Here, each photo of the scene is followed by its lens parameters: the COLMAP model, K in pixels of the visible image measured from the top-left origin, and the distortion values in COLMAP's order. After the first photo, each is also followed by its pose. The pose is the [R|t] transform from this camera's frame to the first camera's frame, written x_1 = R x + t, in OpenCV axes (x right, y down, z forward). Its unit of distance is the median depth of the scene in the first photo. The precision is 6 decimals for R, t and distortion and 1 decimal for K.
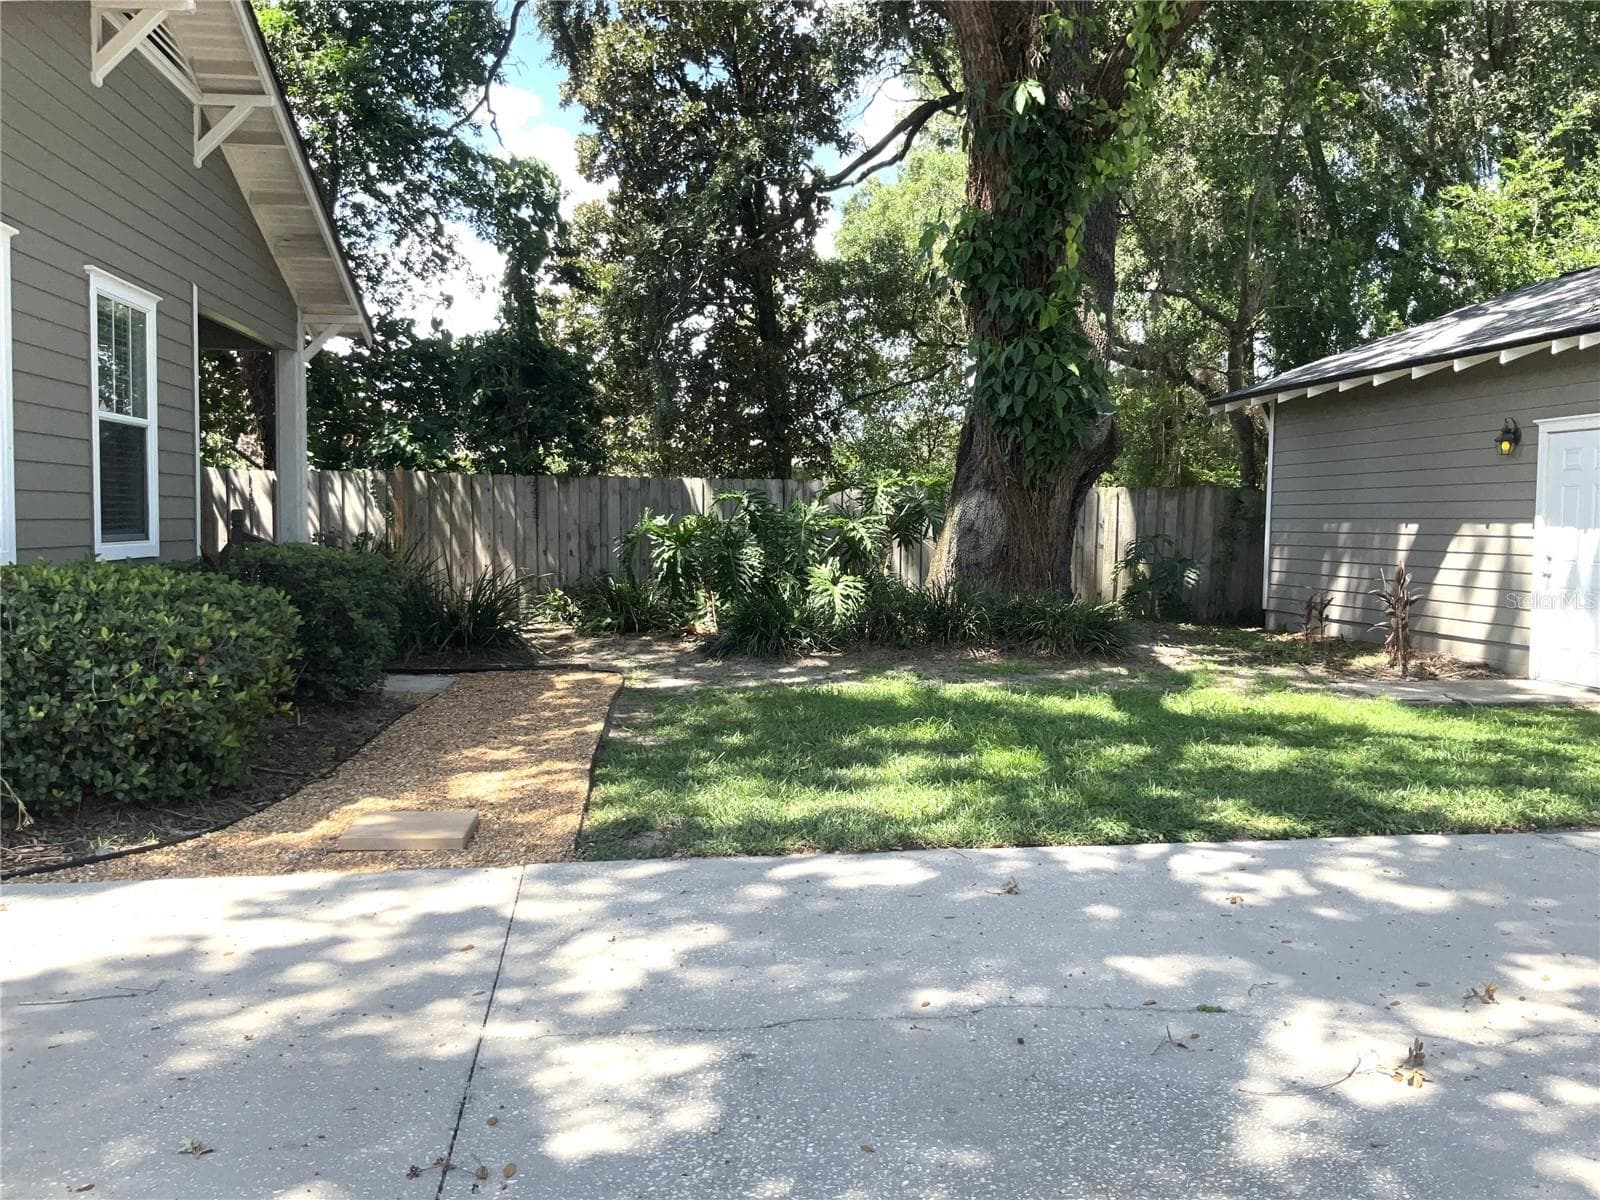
lens RADIAL K [[1351.6, 0, 795.4], [0, 1351.6, 596.4], [0, 0, 1]] dist [0.131234, -0.259944]
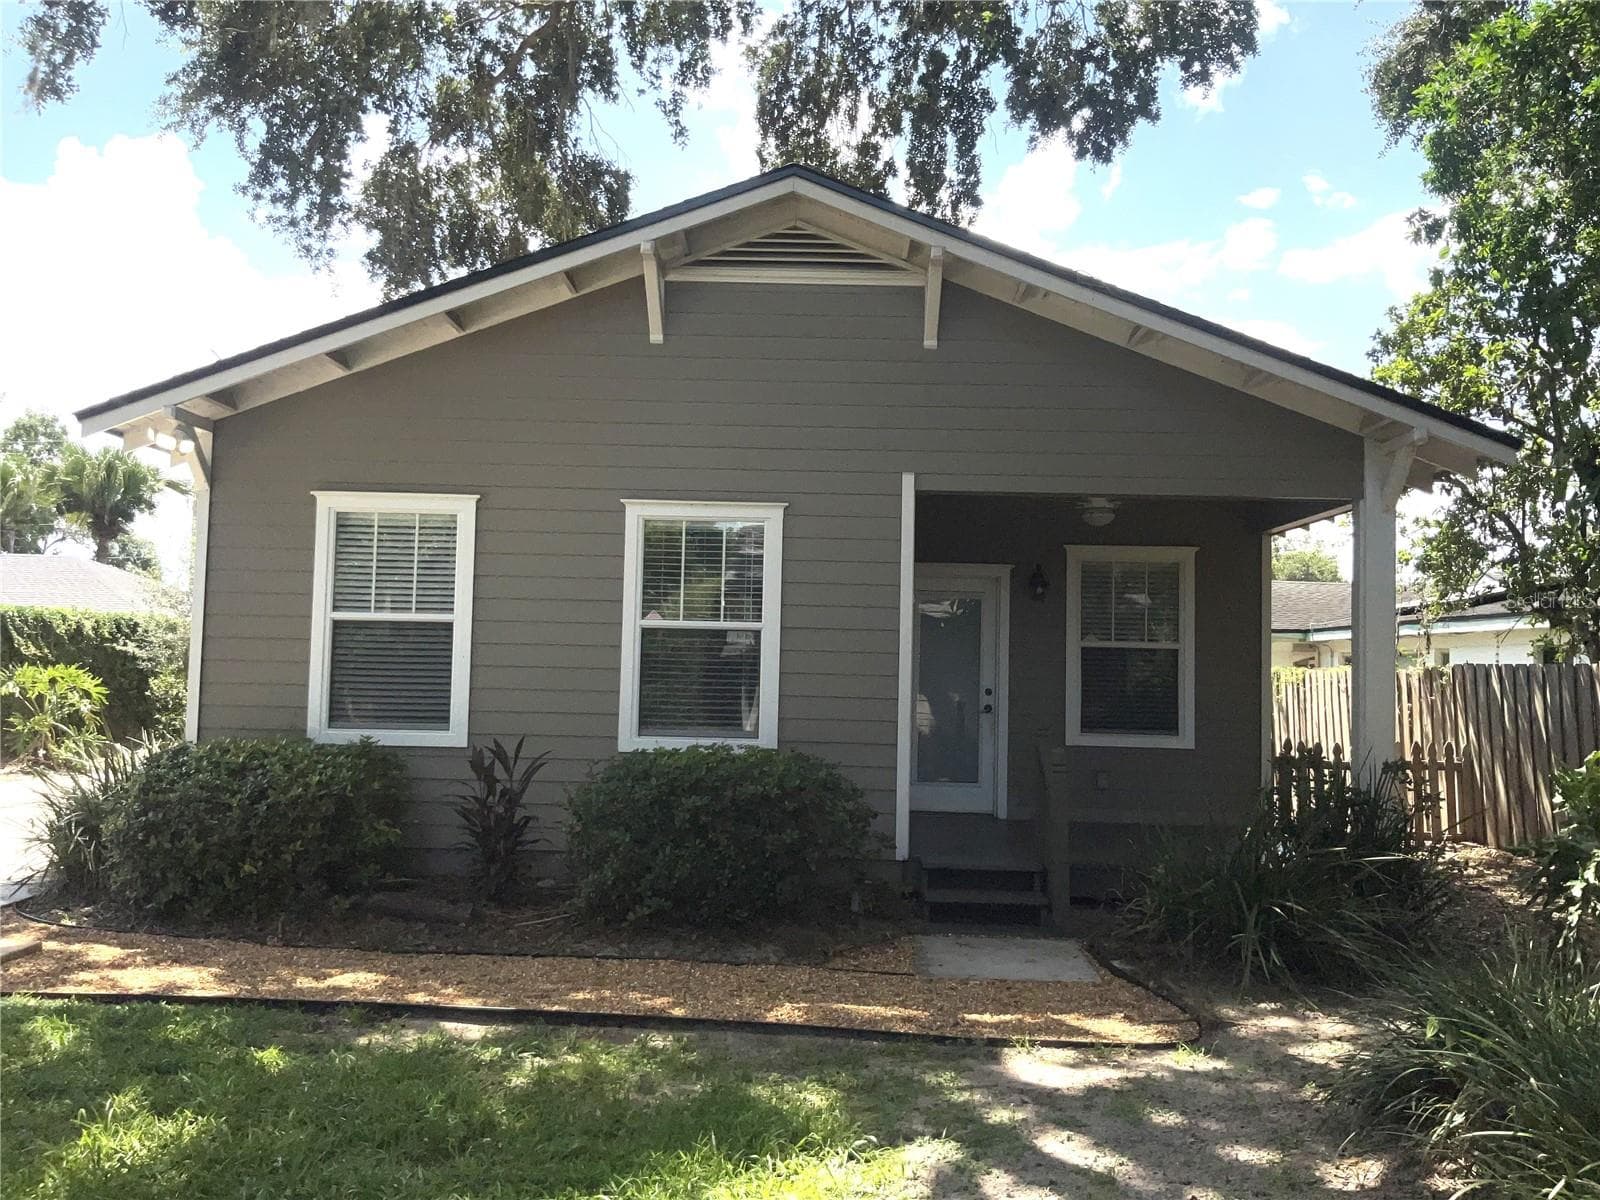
lens RADIAL K [[1351.6, 0, 795.4], [0, 1351.6, 596.4], [0, 0, 1]] dist [0.131234, -0.259944]
pose [[-0.119527, -0.075411, -0.989963, 0.547796], [-0.081451, 0.994495, -0.065922, -0.082649], [0.989484, 0.072754, -0.125011, 1.152179]]
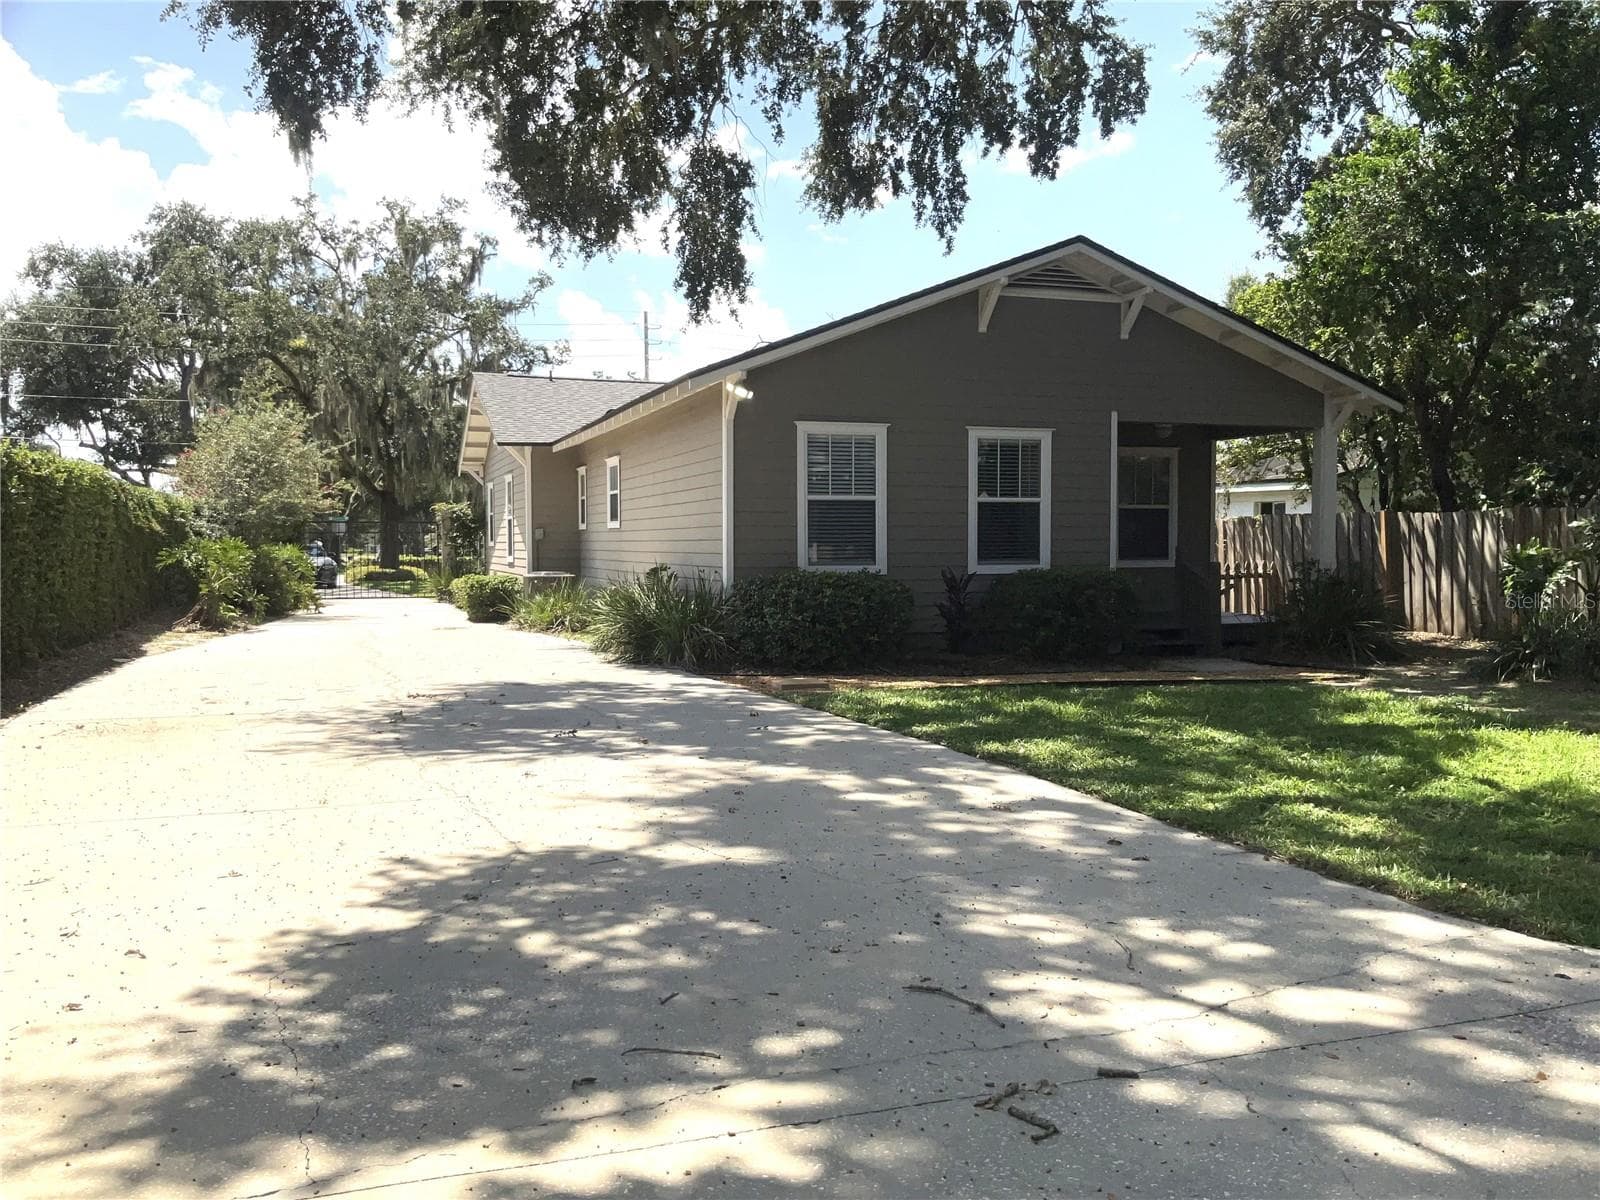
lens RADIAL K [[1351.6, 0, 795.4], [0, 1351.6, 596.4], [0, 0, 1]] dist [0.131234, -0.259944]
pose [[0.228365, 0.023115, -0.973301, 1.211991], [-0.050365, 0.998660, 0.011900, -0.003212], [0.972272, 0.046302, 0.229223, 0.276010]]
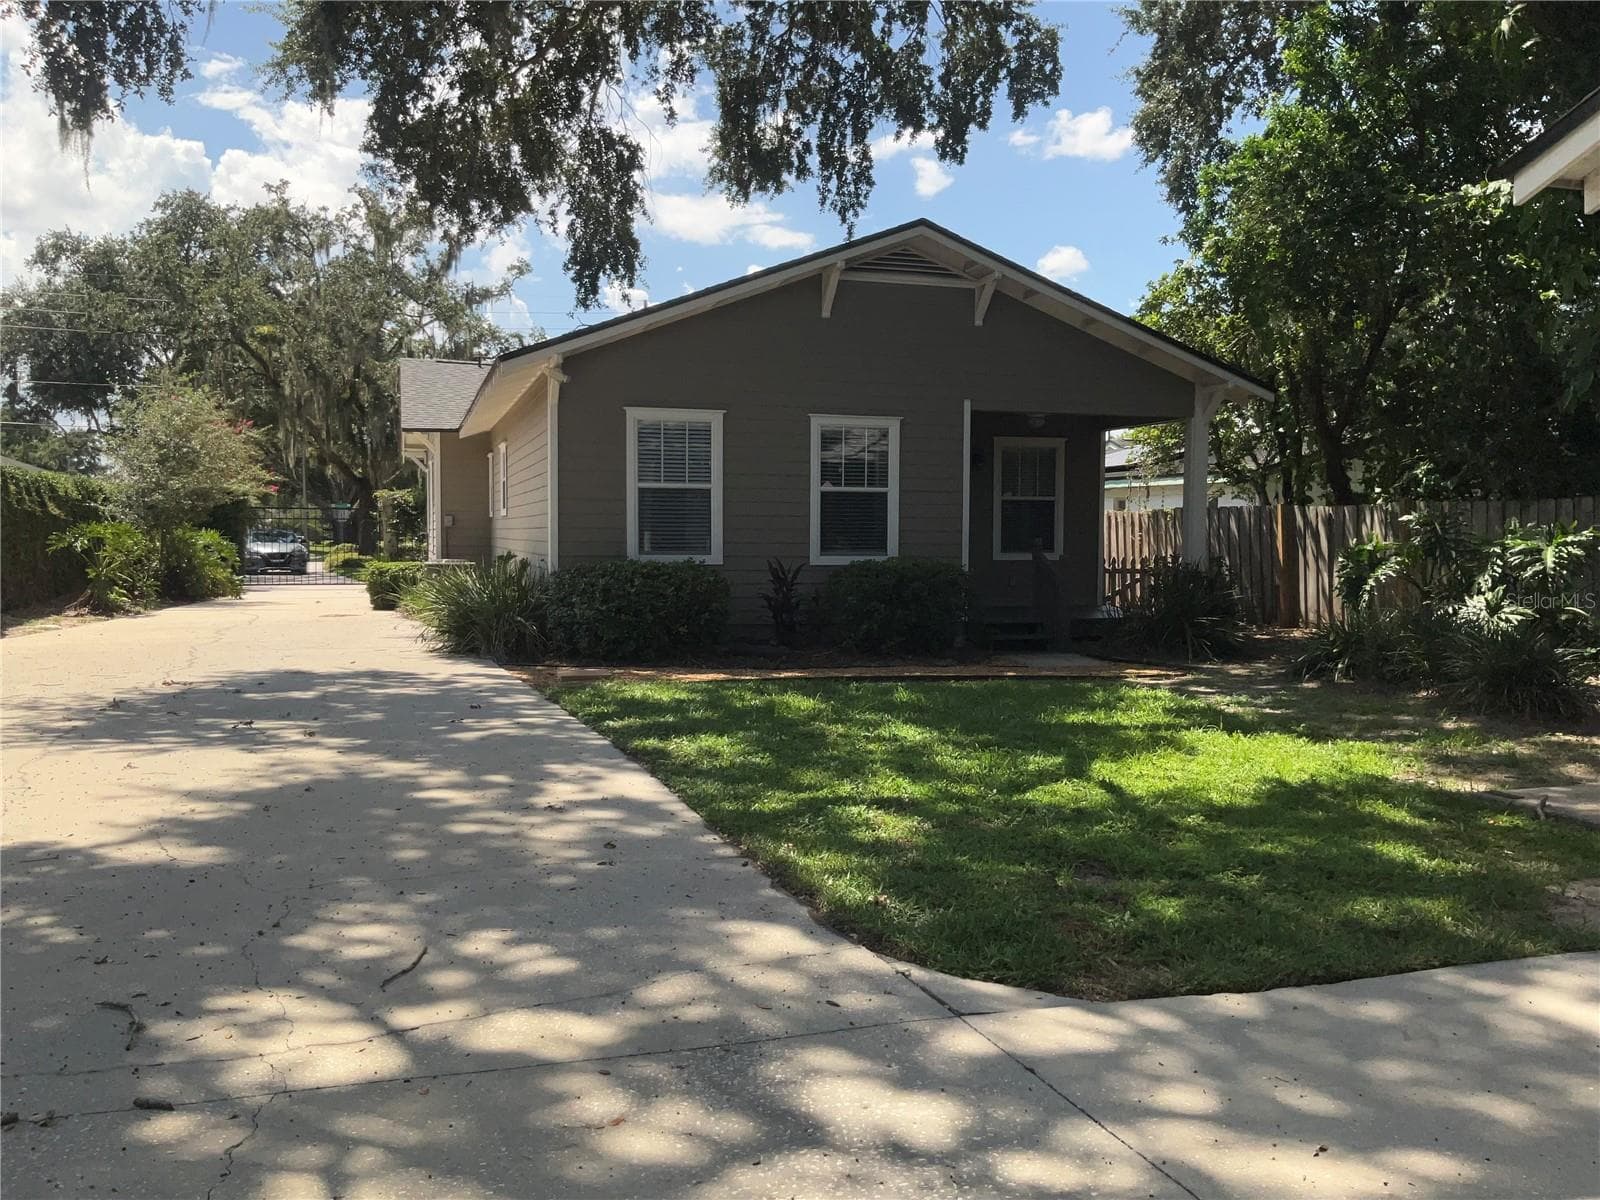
lens RADIAL K [[1351.6, 0, 795.4], [0, 1351.6, 596.4], [0, 0, 1]] dist [0.131234, -0.259944]
pose [[0.195428, 0.031556, -0.980210, 1.232423], [-0.059579, 0.998018, 0.020251, -0.016479], [0.978907, 0.054442, 0.196921, 0.543331]]
